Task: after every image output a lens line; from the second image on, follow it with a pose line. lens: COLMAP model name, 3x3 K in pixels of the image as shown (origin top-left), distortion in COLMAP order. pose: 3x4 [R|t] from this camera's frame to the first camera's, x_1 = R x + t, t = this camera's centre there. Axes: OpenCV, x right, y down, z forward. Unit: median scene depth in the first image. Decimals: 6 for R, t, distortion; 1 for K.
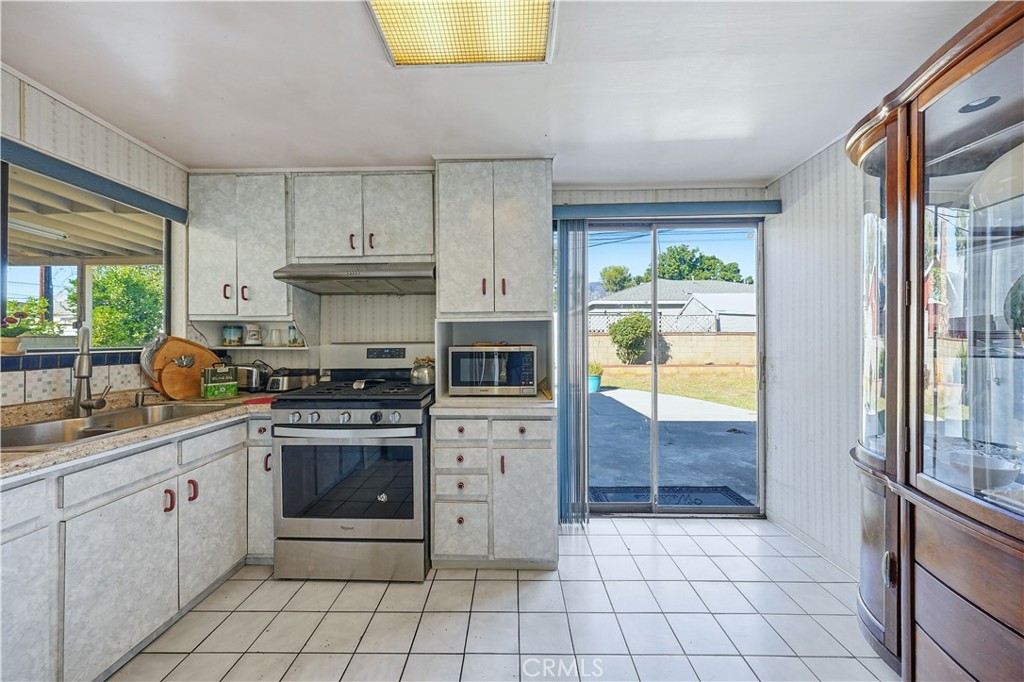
lens RADIAL K [[359.5, 0, 510.8], [0, 359.5, 336.8], [0, 0, 1]] dist [-0.000222, -0.000059]
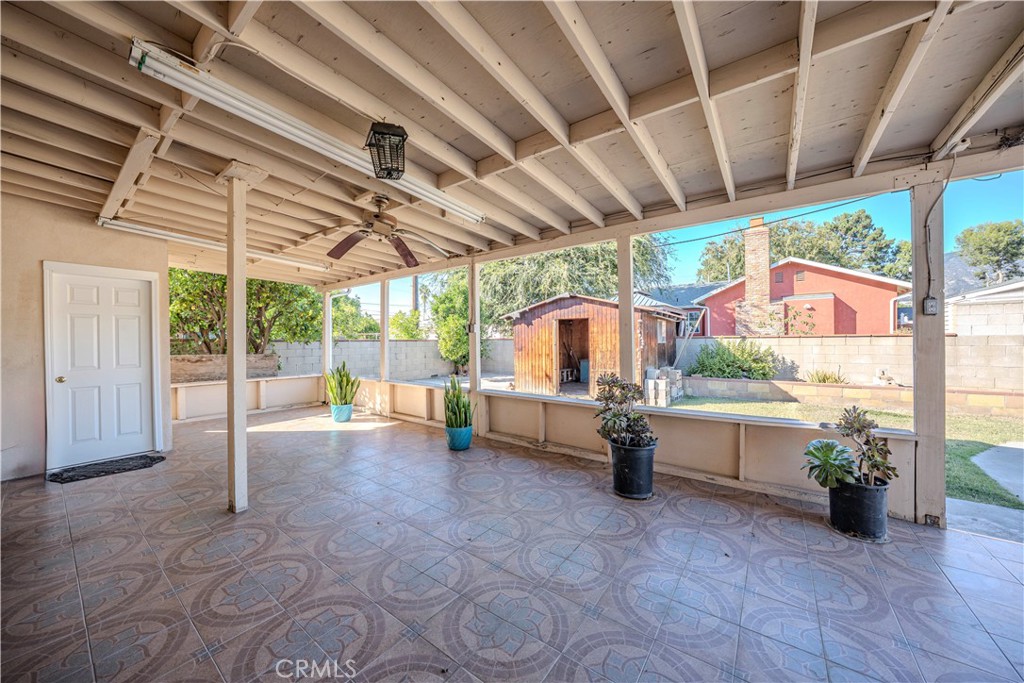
lens RADIAL K [[356.8, 0, 505.3], [0, 356.8, 341.4], [0, 0, 1]] dist [-0.013699, 0.000292]
pose [[0.808571, -0.002595, -0.588393, -1.450008], [0.005779, 0.999977, 0.003531, -0.004969], [0.588370, -0.006255, 0.808567, 0.774649]]
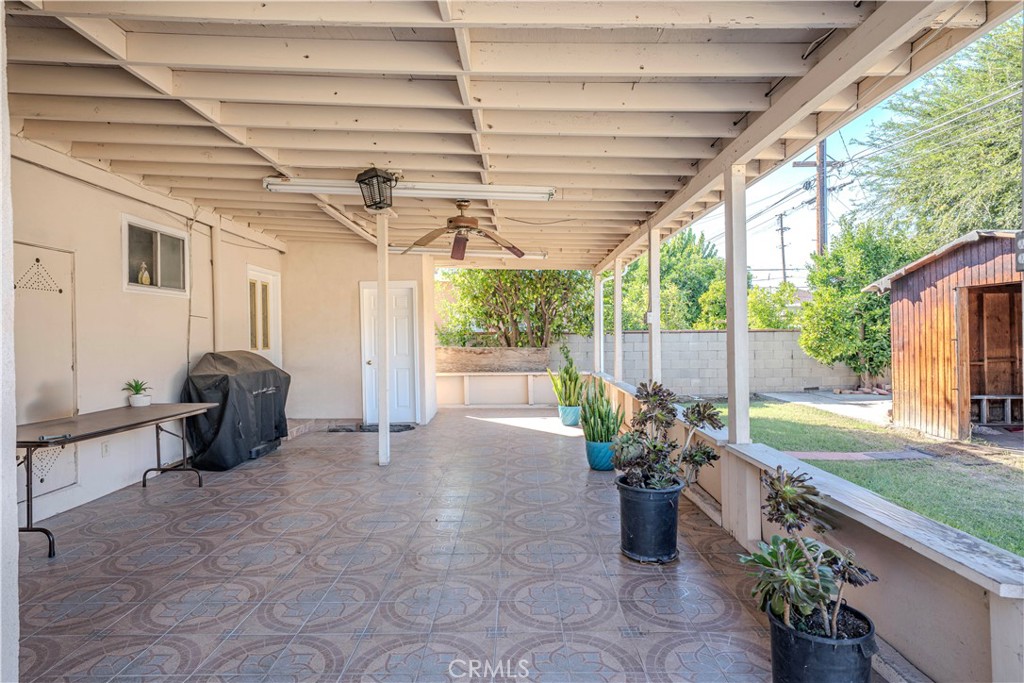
lens RADIAL K [[548.8, 0, 512.0], [0, 548.8, 341.5], [0, 0, 1]] dist [0.006029, 0.000532]
pose [[0.005402, 0.013174, -0.999899, -0.323778], [0.013406, 0.999822, 0.013245, -0.011199], [0.999896, -0.013476, 0.005225, 1.870592]]
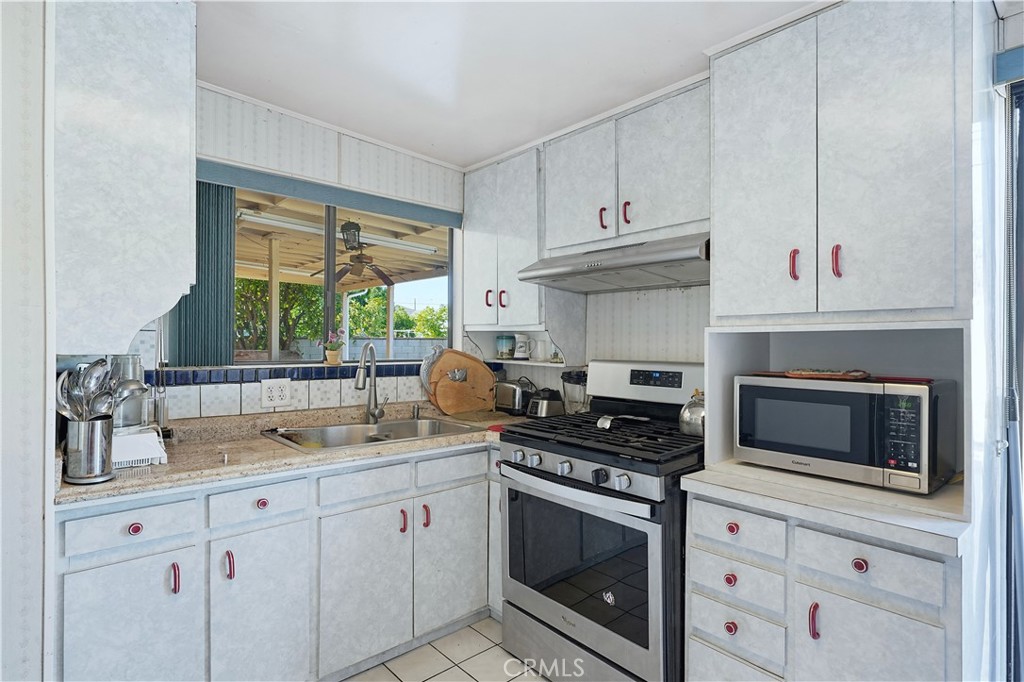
lens RADIAL K [[524.1, 0, 509.2], [0, 524.1, 340.7], [0, 0, 1]] dist [0.001983, -0.000211]
pose [[0.675155, 0.007738, -0.737635, 0.205056], [-0.004785, 0.999970, 0.006111, -0.031911], [0.737660, -0.000597, 0.675172, 0.178572]]
